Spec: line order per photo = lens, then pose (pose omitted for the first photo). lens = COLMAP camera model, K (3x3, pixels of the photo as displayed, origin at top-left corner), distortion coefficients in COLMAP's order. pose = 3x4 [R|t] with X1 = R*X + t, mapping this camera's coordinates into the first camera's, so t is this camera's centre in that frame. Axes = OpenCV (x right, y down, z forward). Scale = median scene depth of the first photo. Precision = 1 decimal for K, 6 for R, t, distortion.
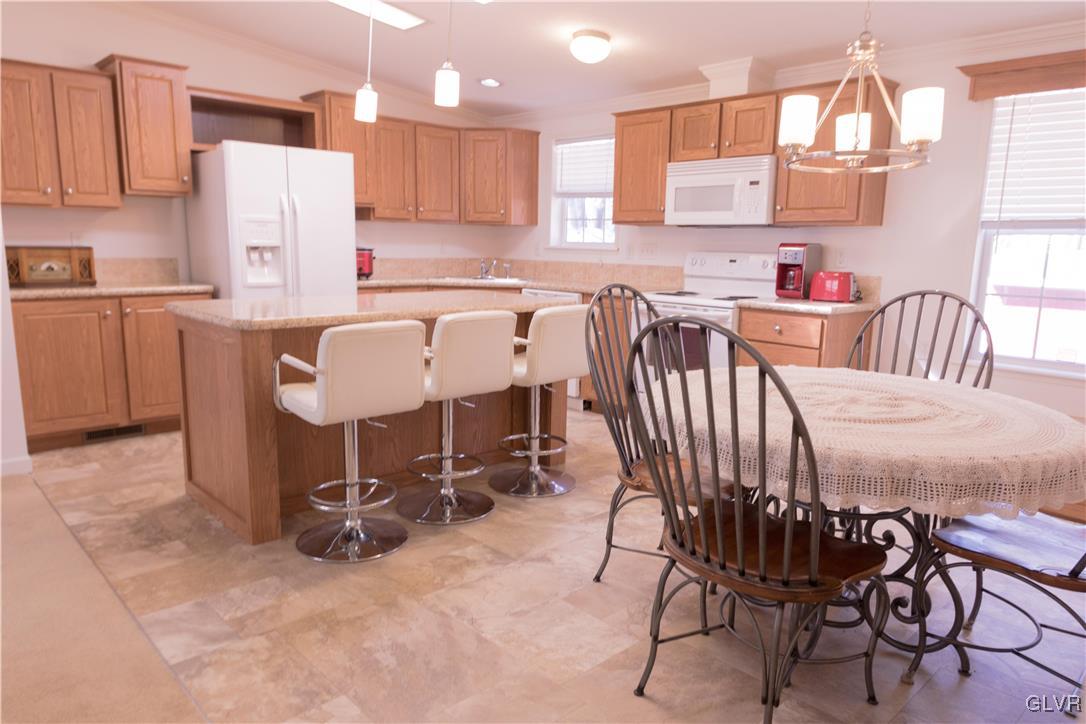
lens RADIAL K [[737.8, 0, 548.4], [0, 737.8, 360.2], [0, 0, 1]] dist [-0.003692, -0.003642]
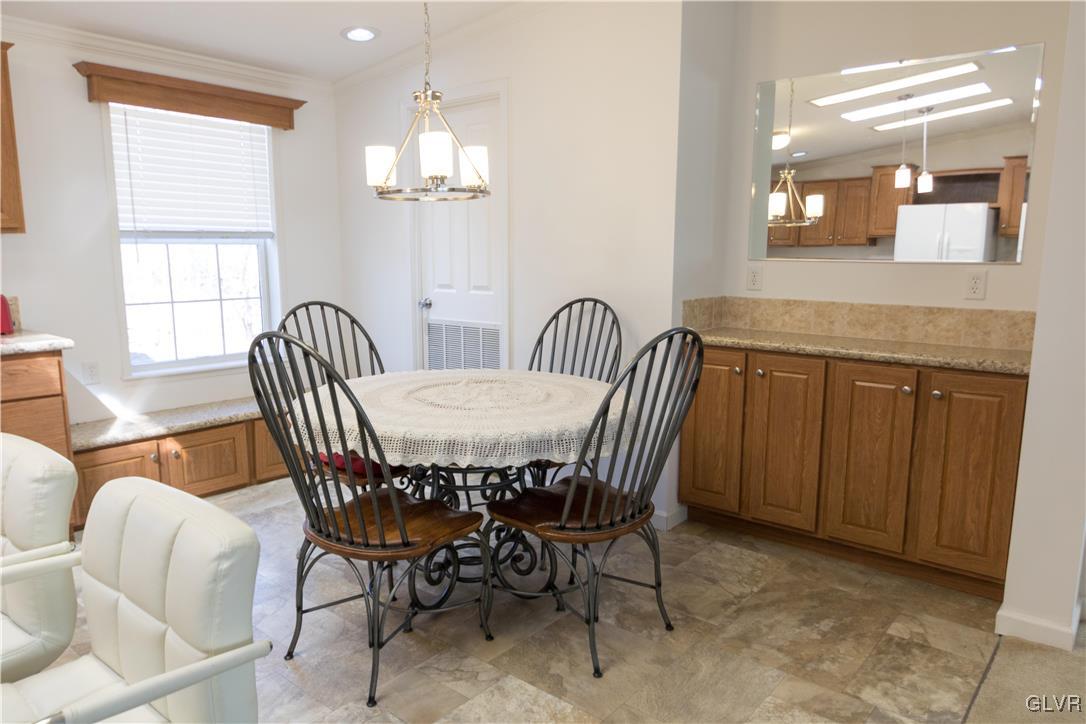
lens RADIAL K [[737.8, 0, 571.4], [0, 737.8, 377.1], [0, 0, 1]] dist [-0.003692, -0.003642]
pose [[-0.172774, -0.185425, 0.967350, -0.423782], [0.147746, 0.966129, 0.211579, -0.103367], [-0.973817, 0.179477, -0.139526, 0.510824]]
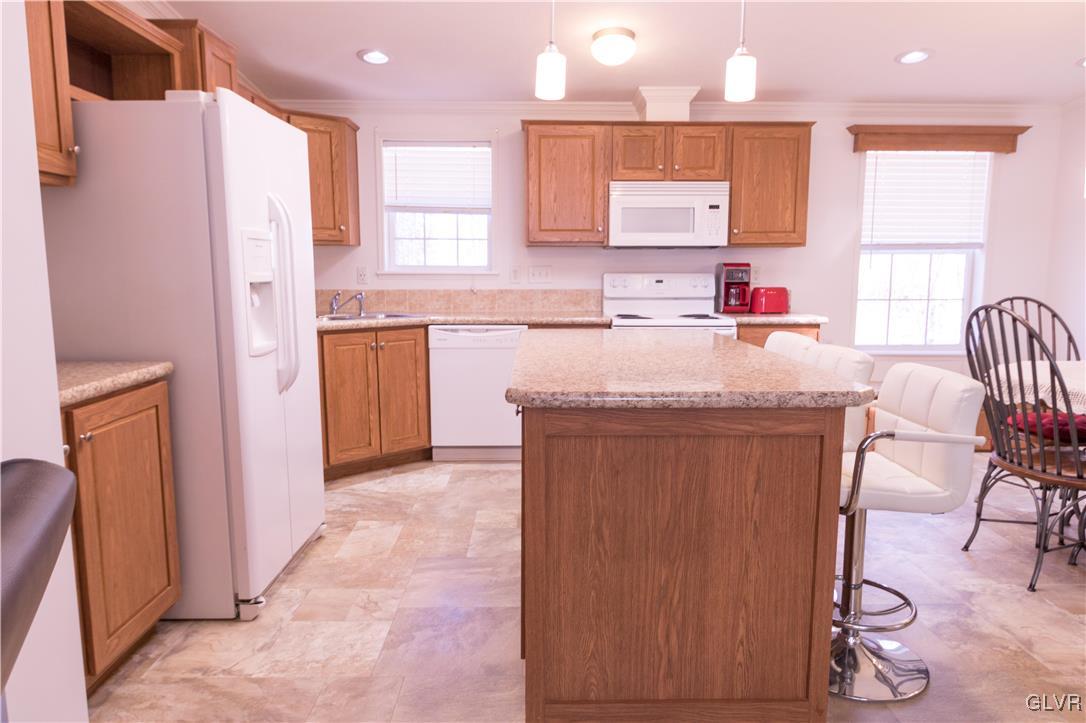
lens RADIAL K [[737.8, 0, 529.2], [0, 737.8, 362.6], [0, 0, 1]] dist [-0.003692, -0.003642]
pose [[0.668471, -0.111099, 0.735393, -0.685463], [0.129862, 0.991026, 0.031674, -0.085306], [-0.732313, 0.074327, 0.676900, 0.484985]]
